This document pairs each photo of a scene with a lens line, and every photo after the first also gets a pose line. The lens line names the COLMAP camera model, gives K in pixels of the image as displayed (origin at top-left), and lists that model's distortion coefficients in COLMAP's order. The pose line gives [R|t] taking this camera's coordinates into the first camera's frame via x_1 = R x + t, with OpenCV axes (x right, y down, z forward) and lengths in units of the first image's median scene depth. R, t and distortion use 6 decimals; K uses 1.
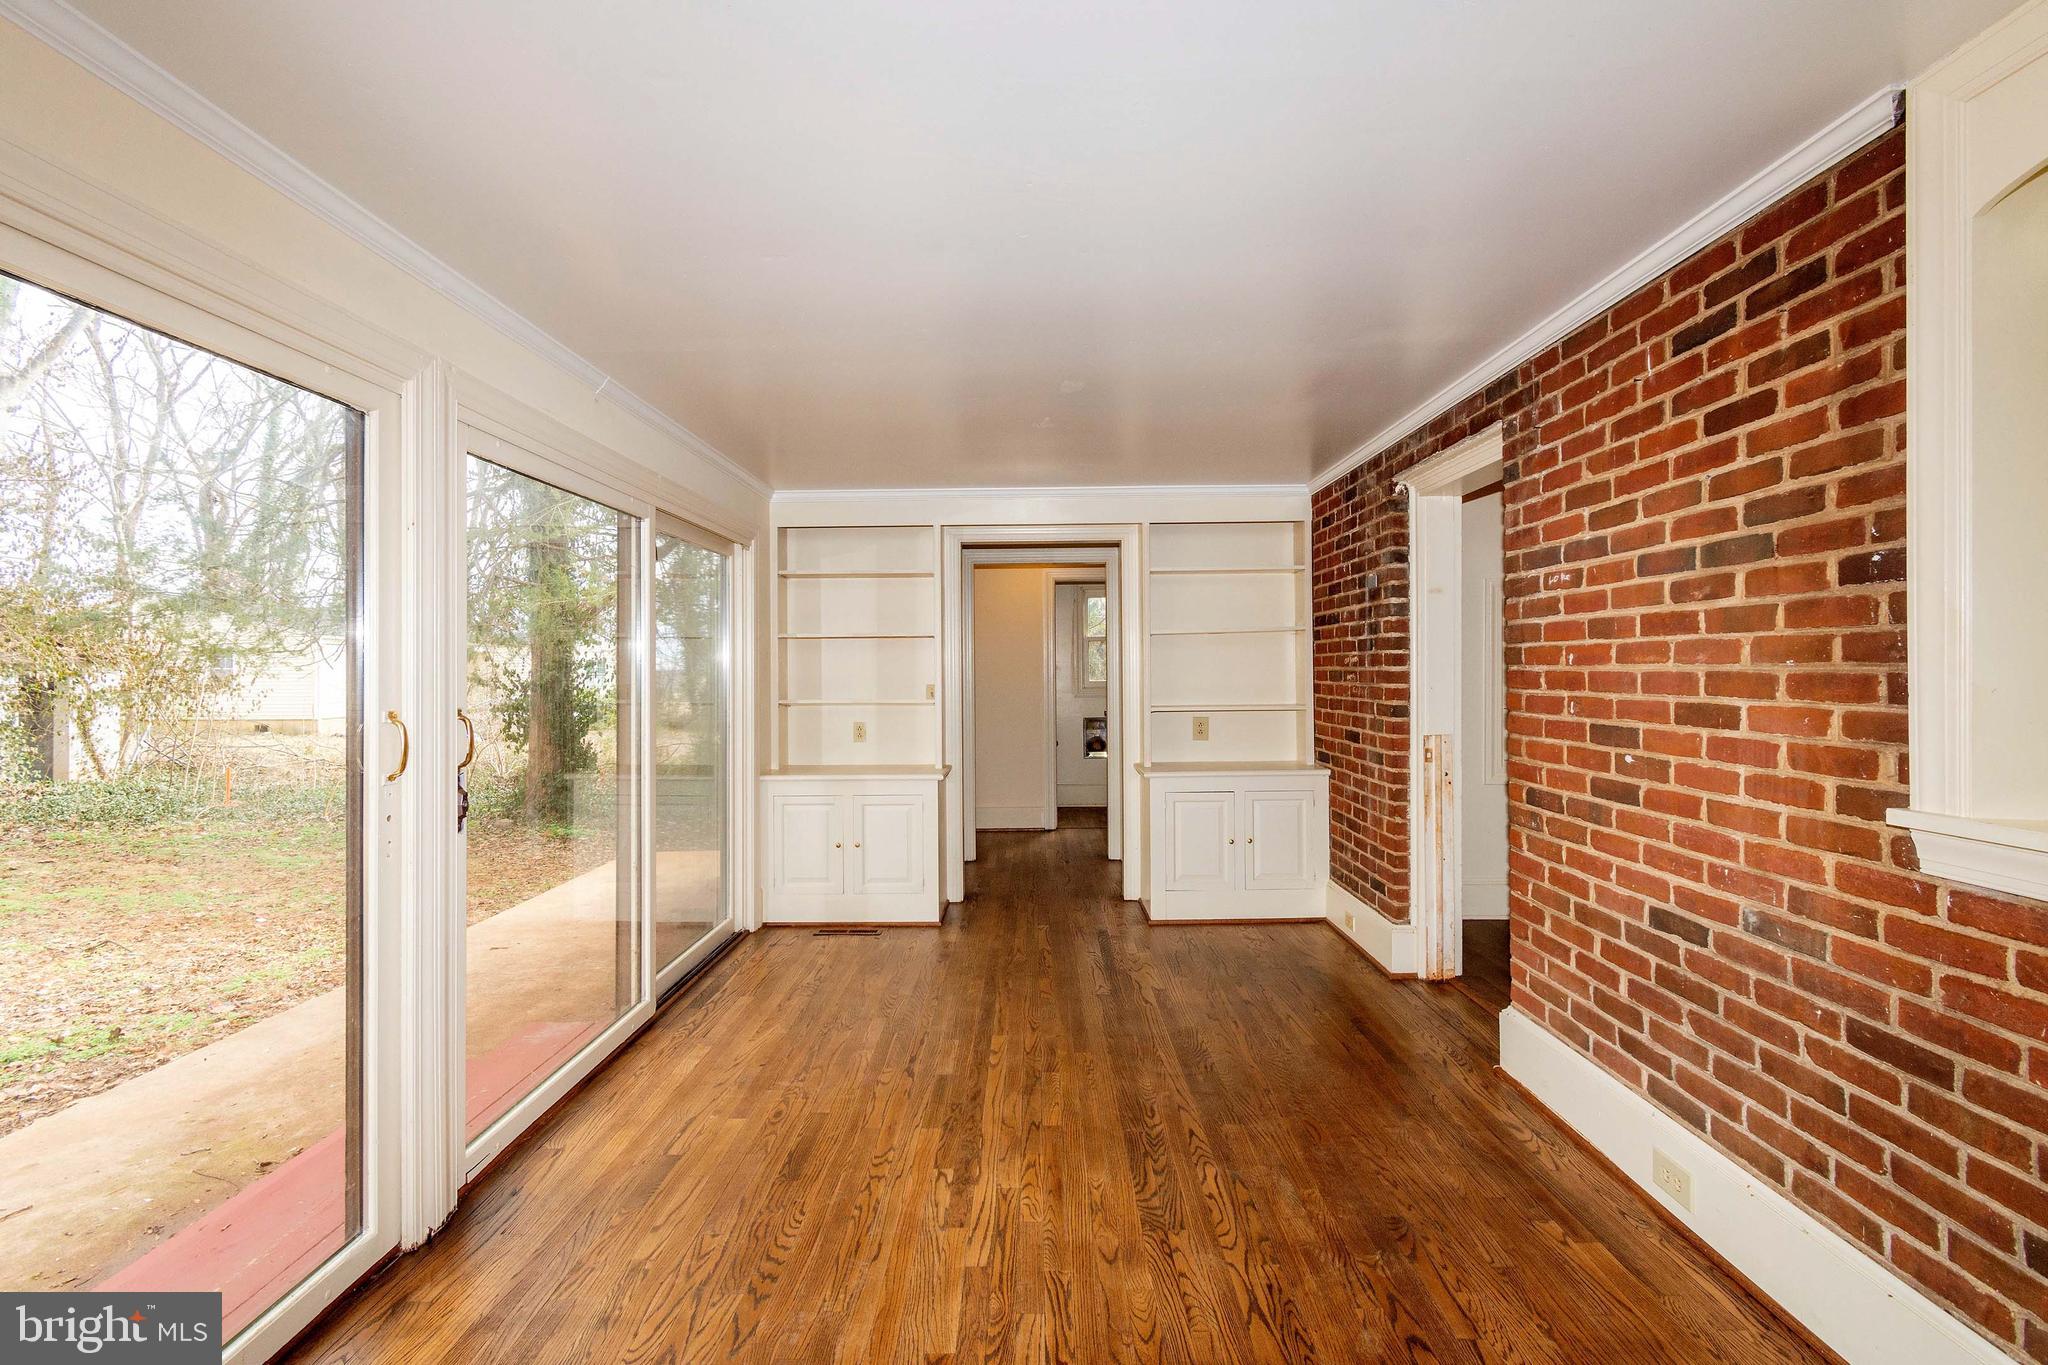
lens RADIAL K [[904.8, 0, 1026.1], [0, 904.8, 671.9], [0, 0, 1]] dist [0.003048, -0.001906]
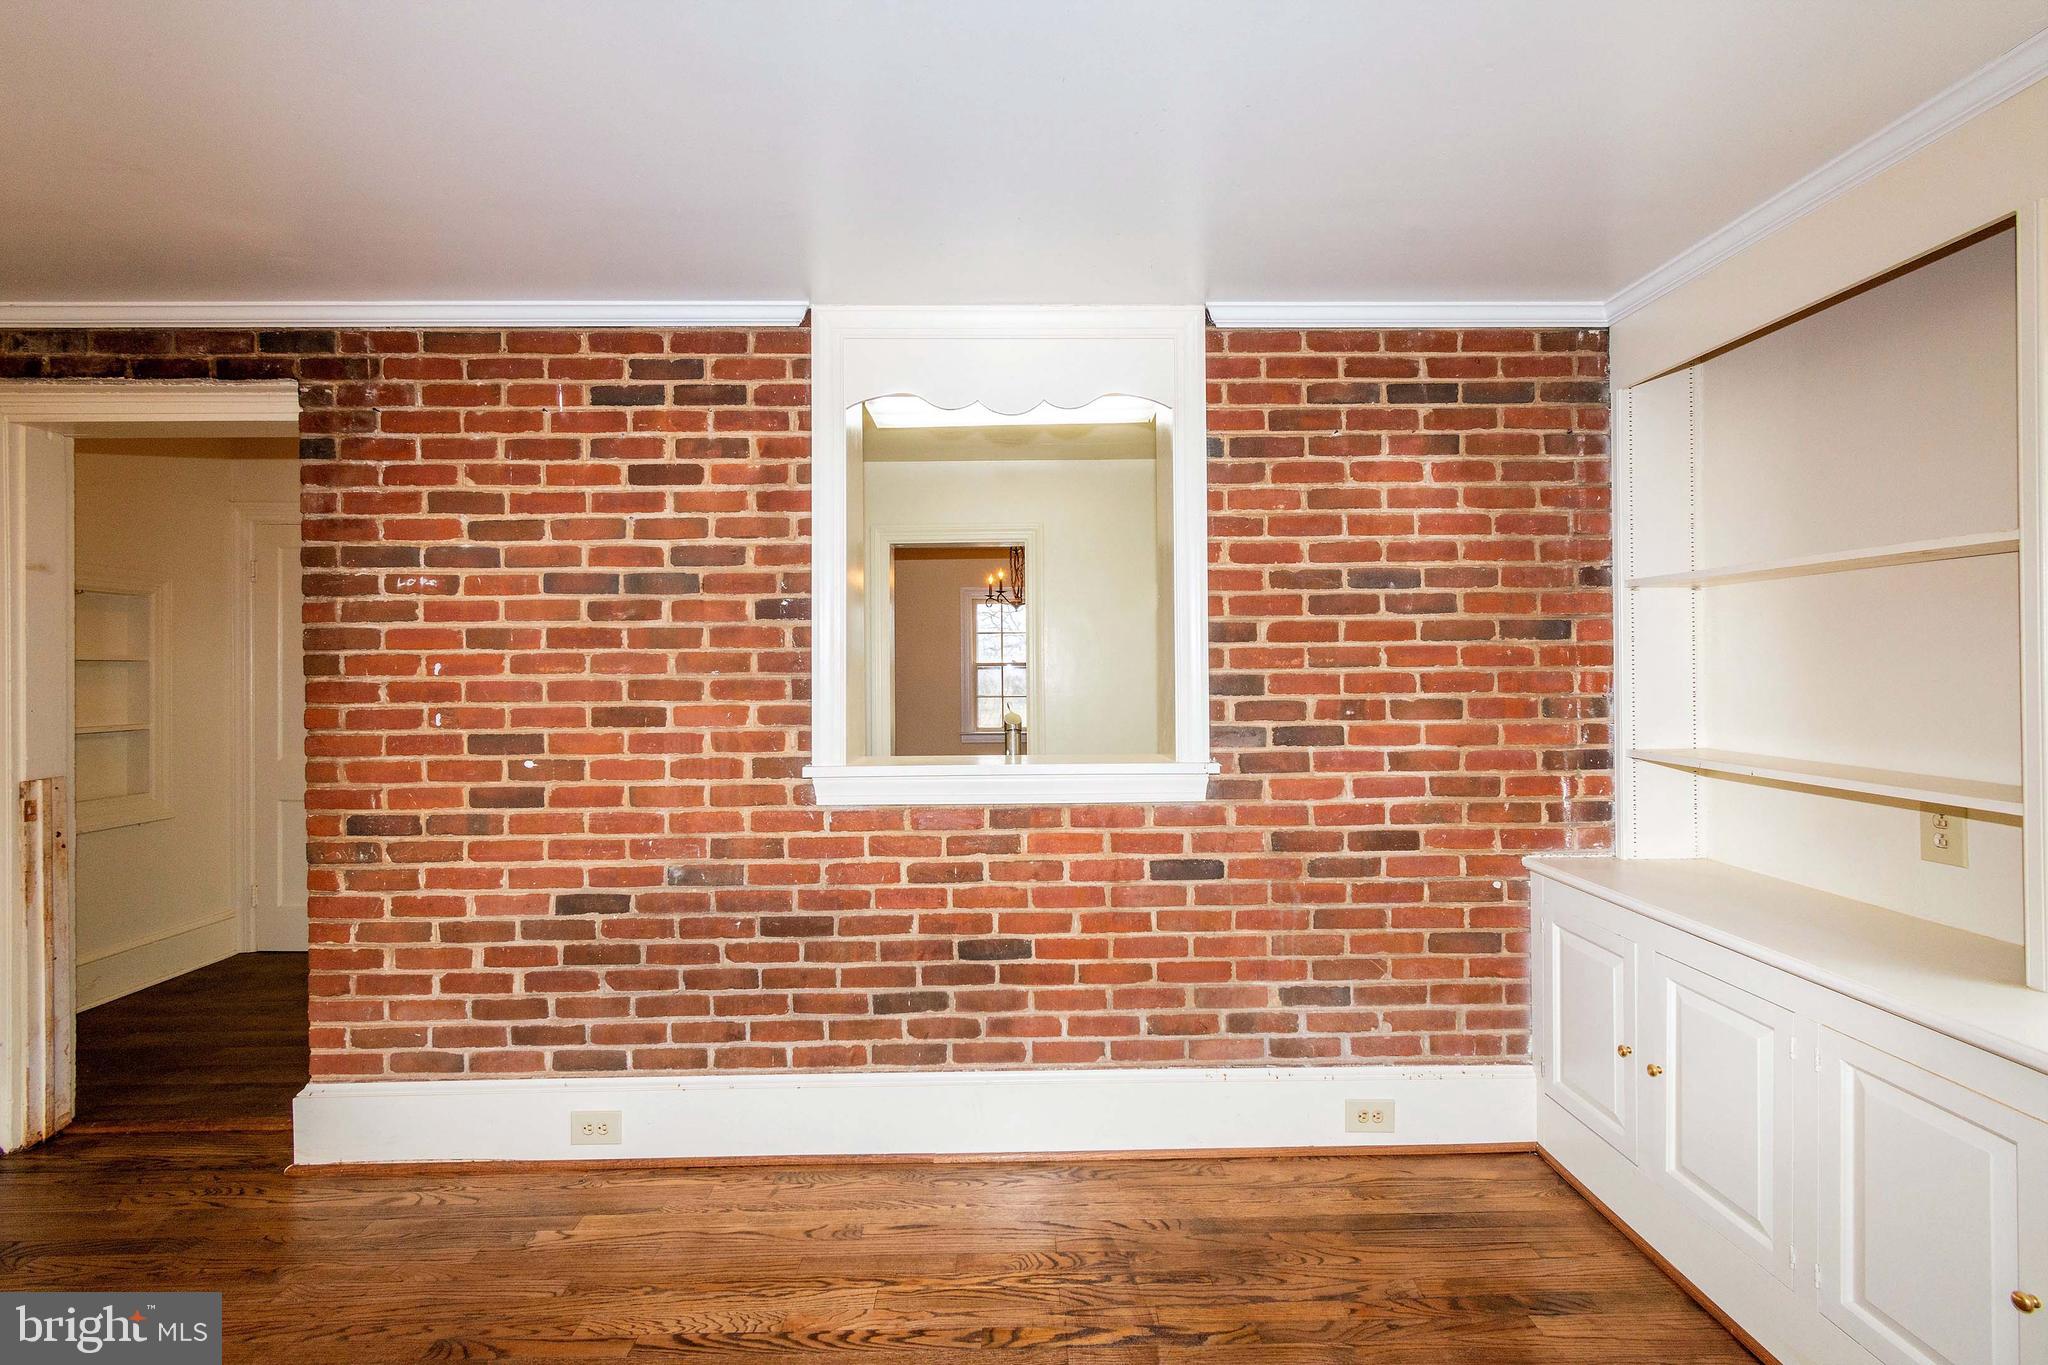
lens RADIAL K [[904.8, 0, 1027.3], [0, 904.8, 668.5], [0, 0, 1]] dist [0.003048, -0.001906]
pose [[-0.028645, 0.004832, 0.999578, -0.451652], [0.010900, 0.999930, -0.004522, -0.004571], [-0.999530, 0.010766, -0.028696, 0.501966]]
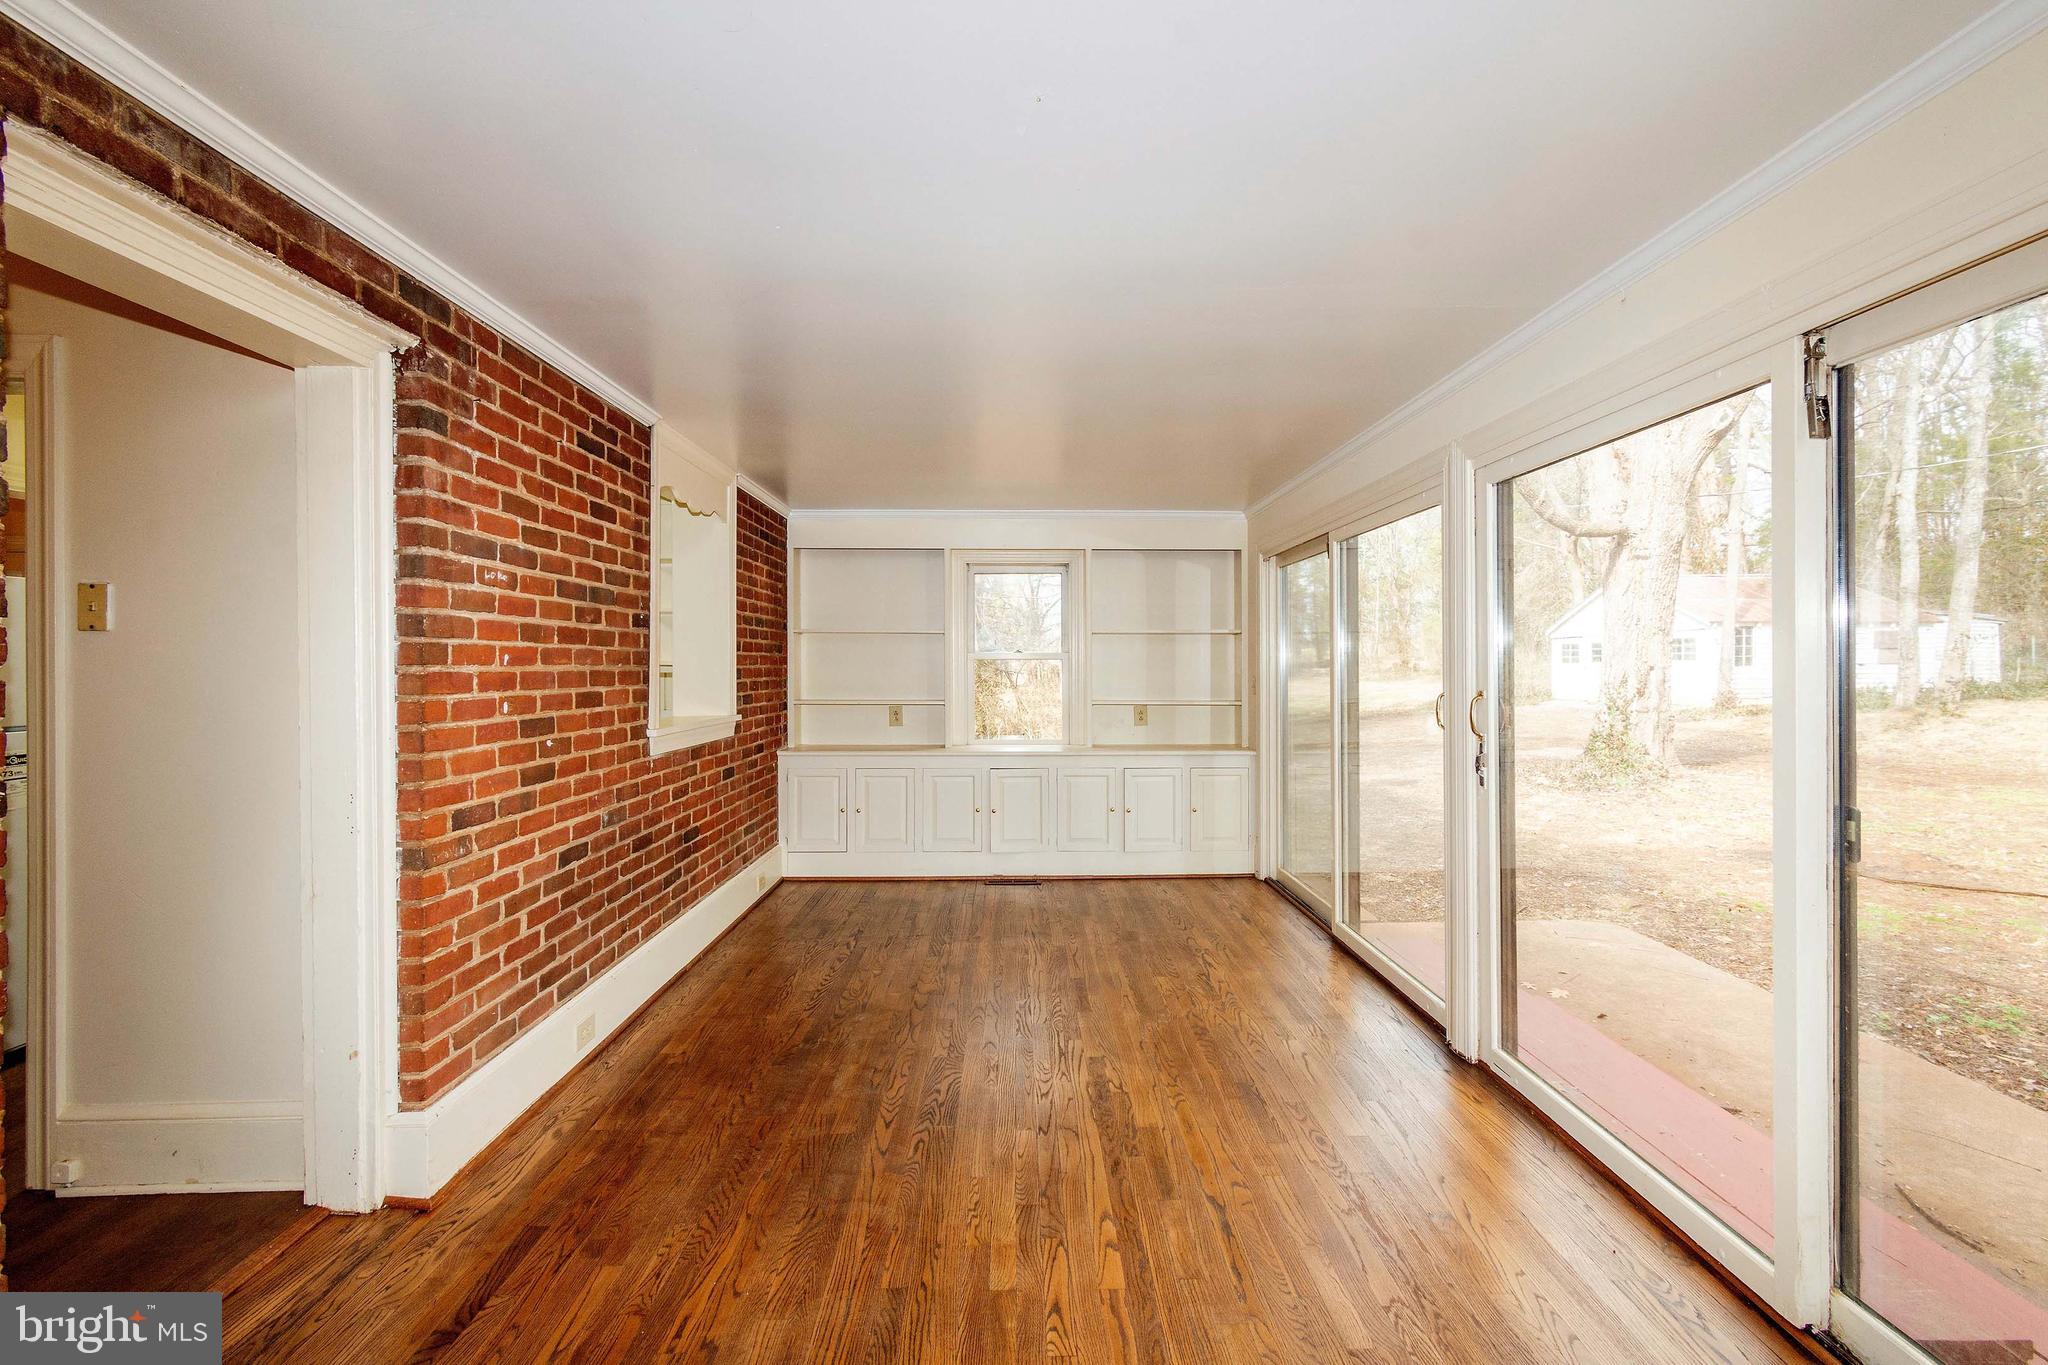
lens RADIAL K [[904.8, 0, 1035.5], [0, 904.8, 675.9], [0, 0, 1]] dist [0.003048, -0.001906]
pose [[-0.999434, 0.010676, -0.031887, 0.056151], [0.010187, 0.999828, 0.015469, -0.007118], [0.032047, 0.015135, -0.999372, 2.493609]]
